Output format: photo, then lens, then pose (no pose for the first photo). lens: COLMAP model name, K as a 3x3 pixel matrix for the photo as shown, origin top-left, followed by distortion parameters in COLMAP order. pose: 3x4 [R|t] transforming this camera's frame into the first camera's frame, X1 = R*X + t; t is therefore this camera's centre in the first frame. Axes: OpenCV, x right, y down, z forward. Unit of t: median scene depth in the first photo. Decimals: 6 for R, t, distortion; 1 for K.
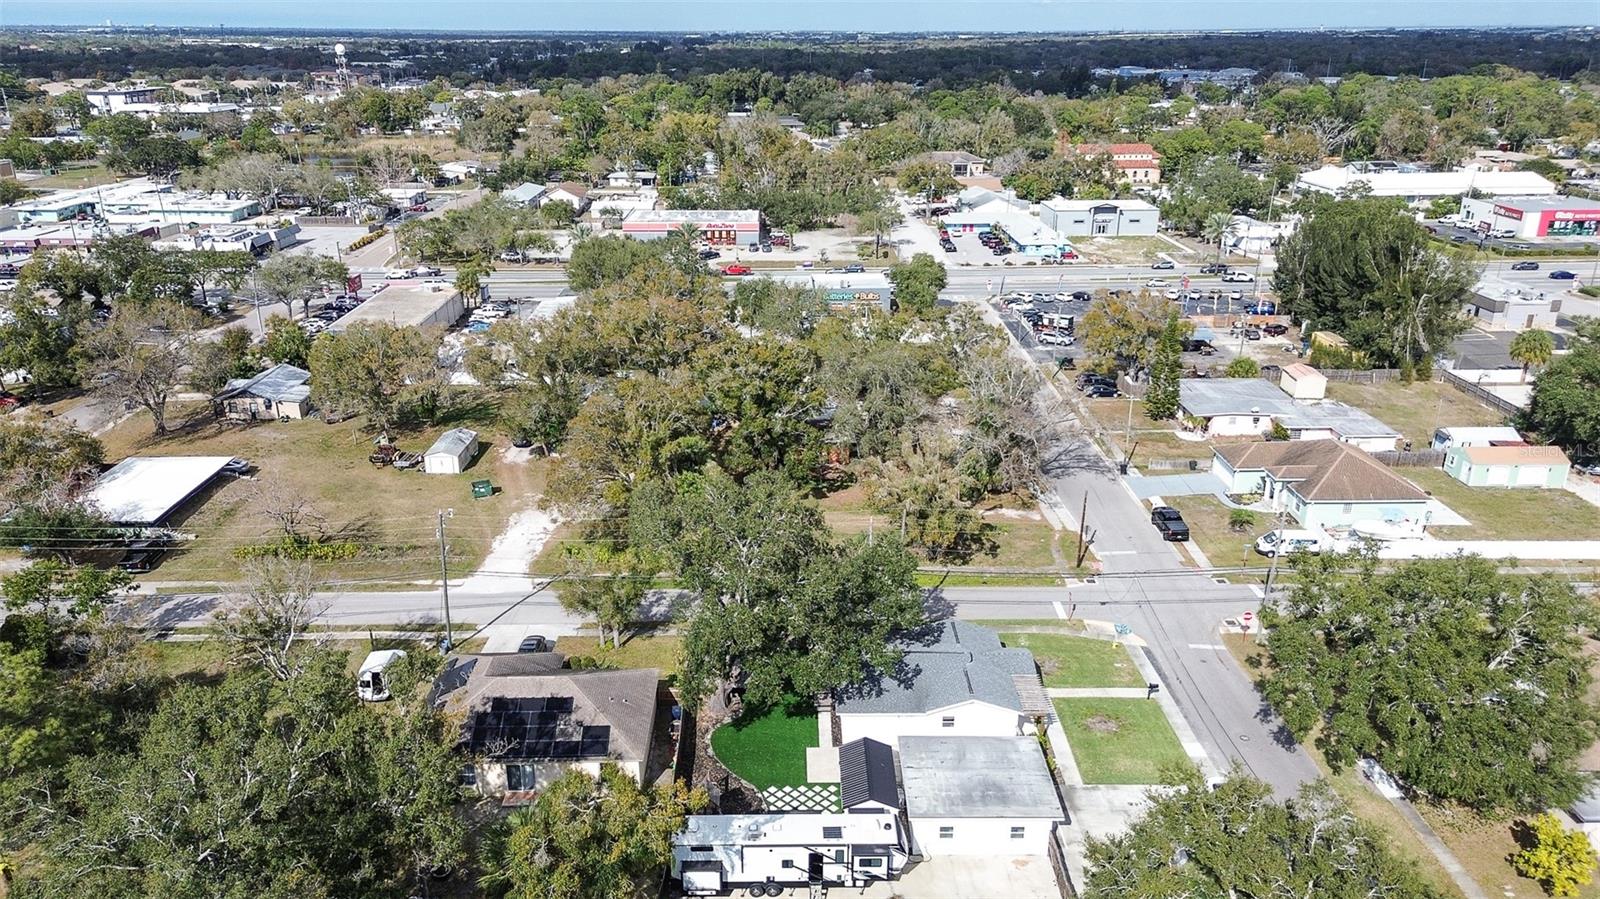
lens RADIAL K [[1121.9, 0, 799.9], [0, 1121.9, 456.8], [0, 0, 1]] dist [0.053716, -0.034242]
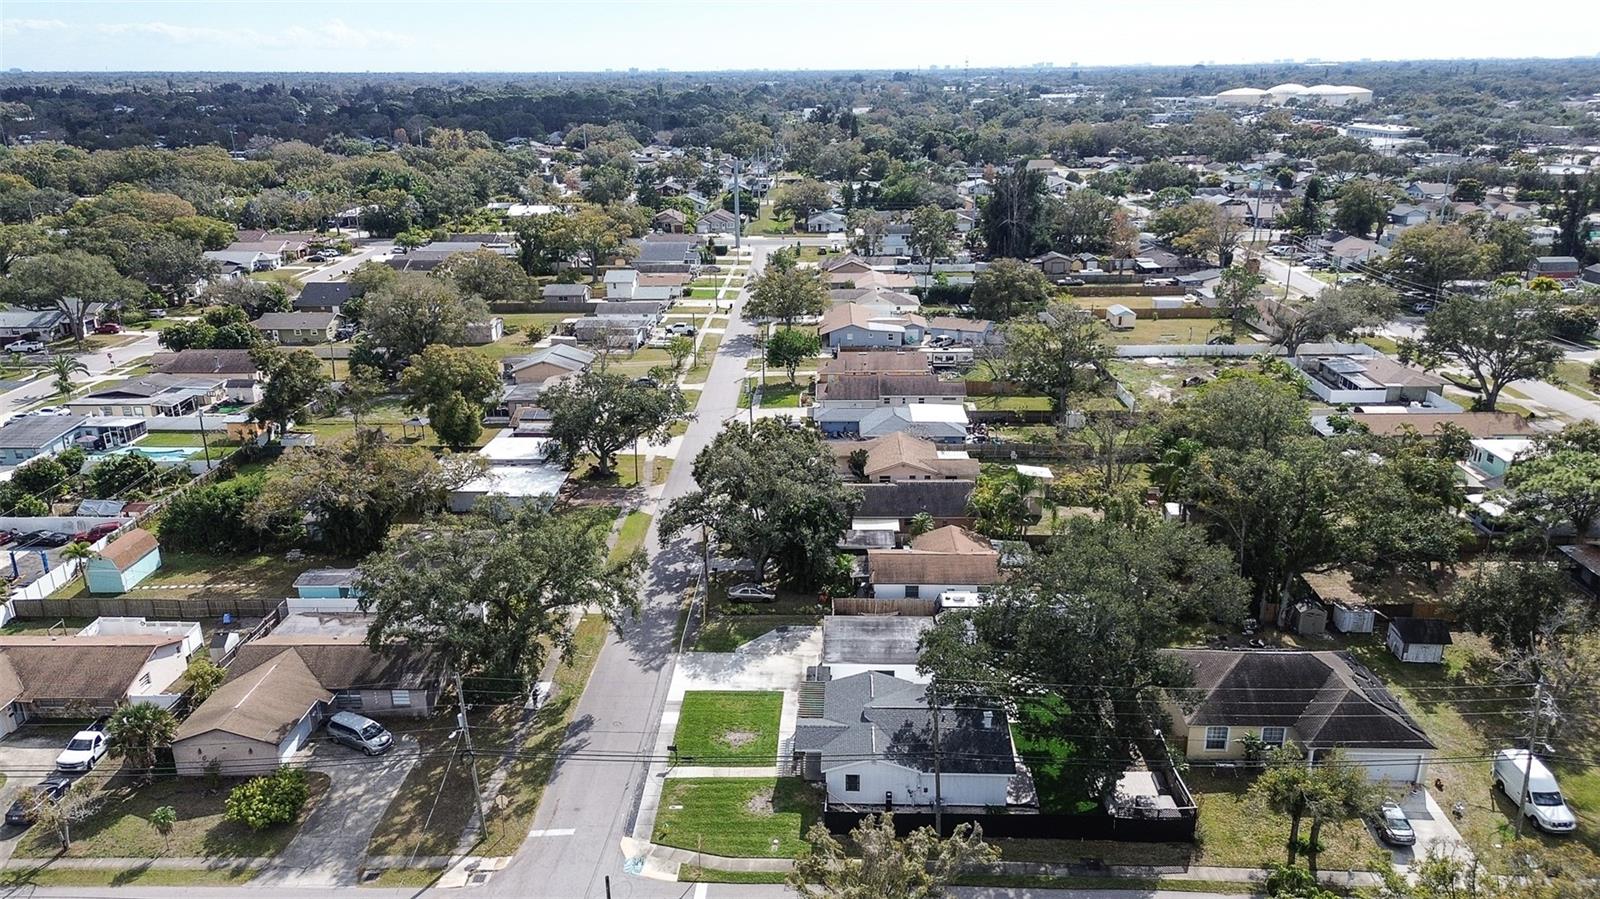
lens RADIAL K [[1121.9, 0, 799.9], [0, 1121.9, 456.8], [0, 0, 1]] dist [0.053716, -0.034242]
pose [[-0.998738, -0.010692, 0.049080, 0.166694], [0.023026, 0.770932, 0.636501, -0.645703], [-0.044643, 0.636828, -0.769713, 1.674023]]
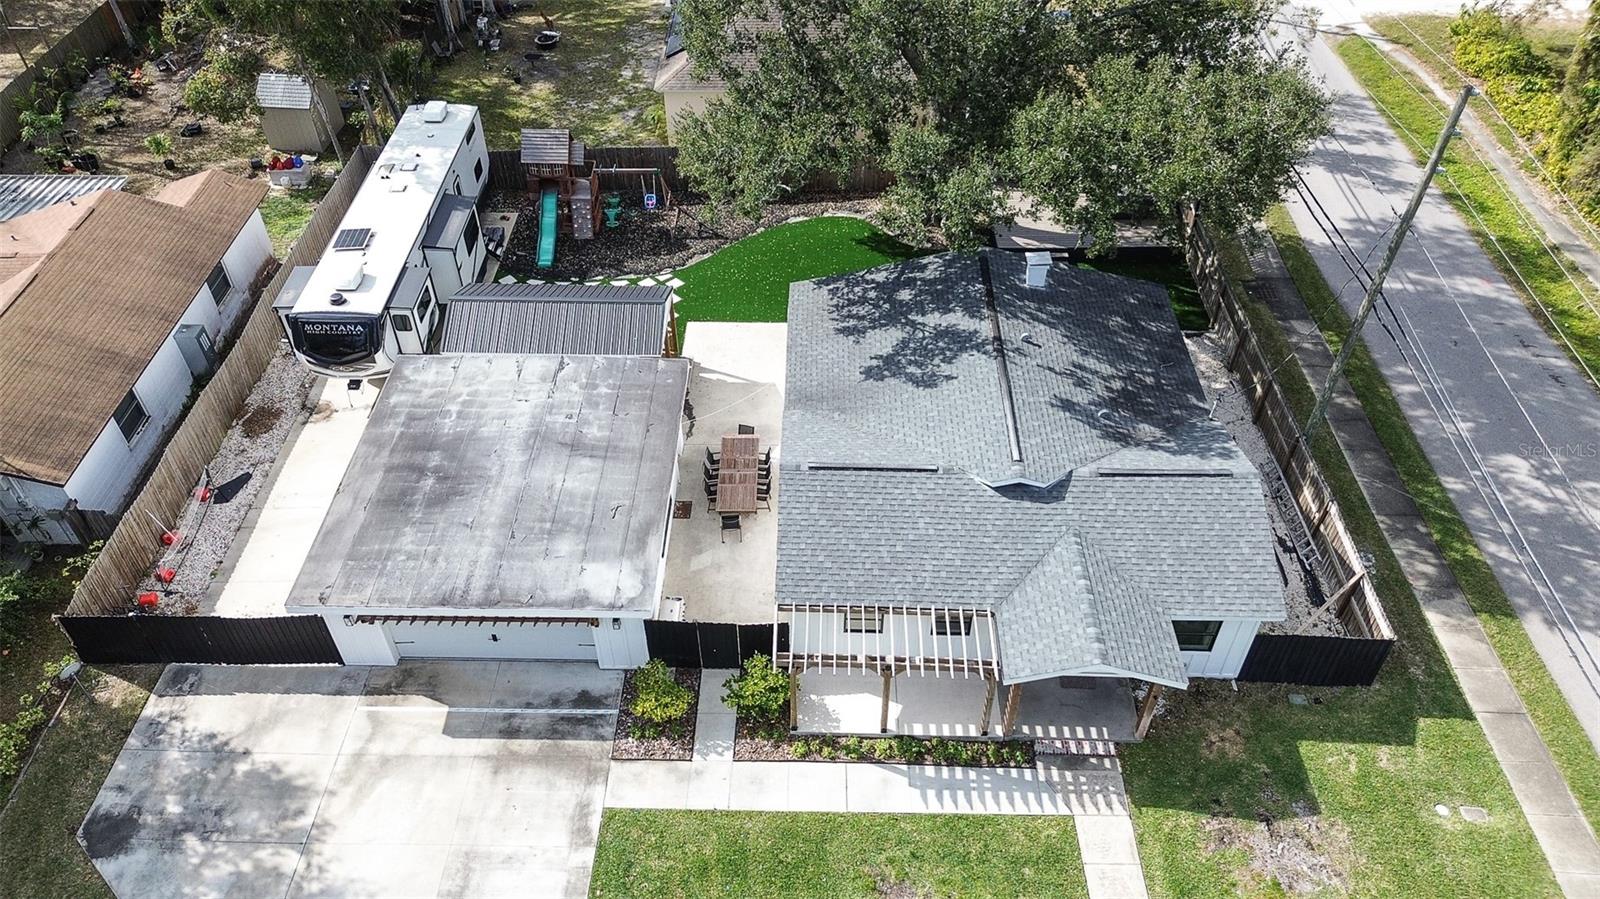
lens RADIAL K [[1123.6, 0, 800.0], [0, 1123.6, 449.5], [0, 0, 1]] dist [0.052955, 0.002776]
pose [[-0.026244, 0.677407, -0.735140, 0.399677], [-0.348446, 0.683074, 0.641869, -0.018407], [0.936961, 0.273002, 0.218113, 0.895439]]
